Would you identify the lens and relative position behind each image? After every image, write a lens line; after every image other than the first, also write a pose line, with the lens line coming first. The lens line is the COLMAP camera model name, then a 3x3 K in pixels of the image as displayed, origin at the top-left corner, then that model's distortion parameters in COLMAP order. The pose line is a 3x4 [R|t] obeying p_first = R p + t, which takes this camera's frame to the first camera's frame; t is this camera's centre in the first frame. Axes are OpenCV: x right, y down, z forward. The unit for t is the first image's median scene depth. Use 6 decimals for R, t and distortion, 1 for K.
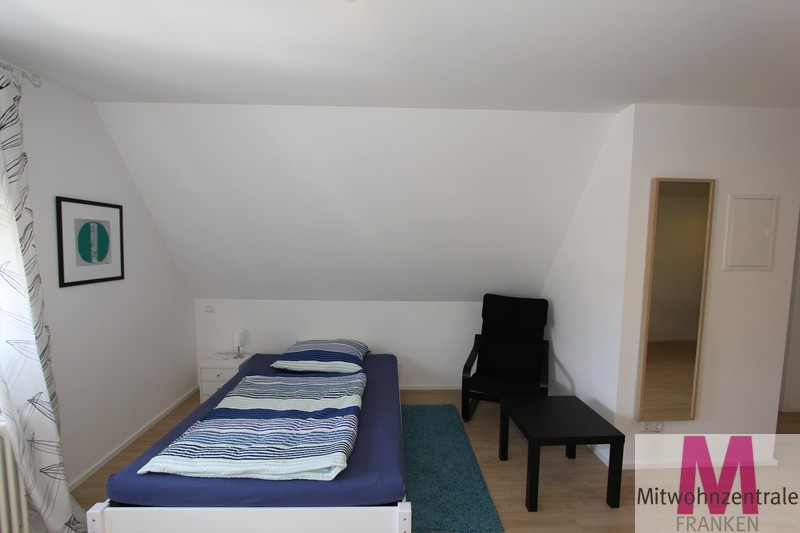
lens RADIAL K [[375.3, 0, 397.0], [0, 375.3, 268.1], [0, 0, 1]] dist [0.001004, -0.000137]
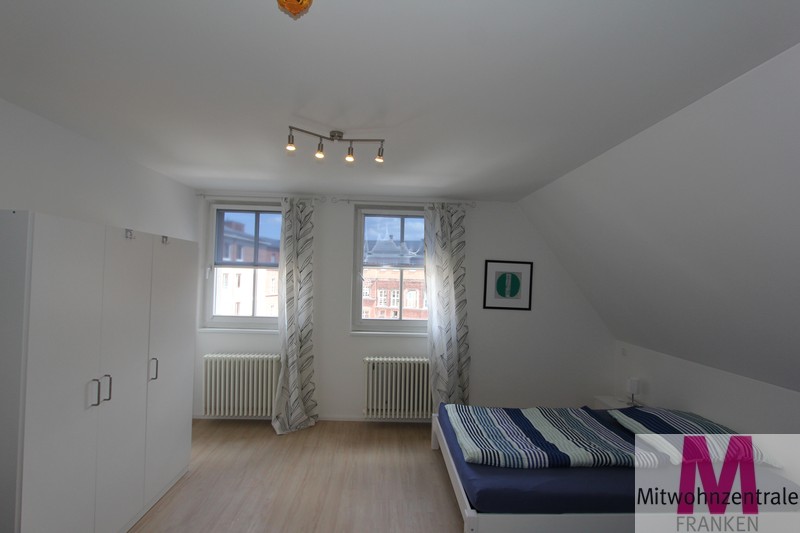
lens RADIAL K [[375.3, 0, 397.6], [0, 375.3, 271.5], [0, 0, 1]] dist [0.001004, -0.000137]
pose [[0.010822, -0.022903, -0.999679, 0.872383], [-0.105968, 0.994082, -0.023922, -0.037597], [0.994311, 0.106193, 0.008331, 0.499305]]
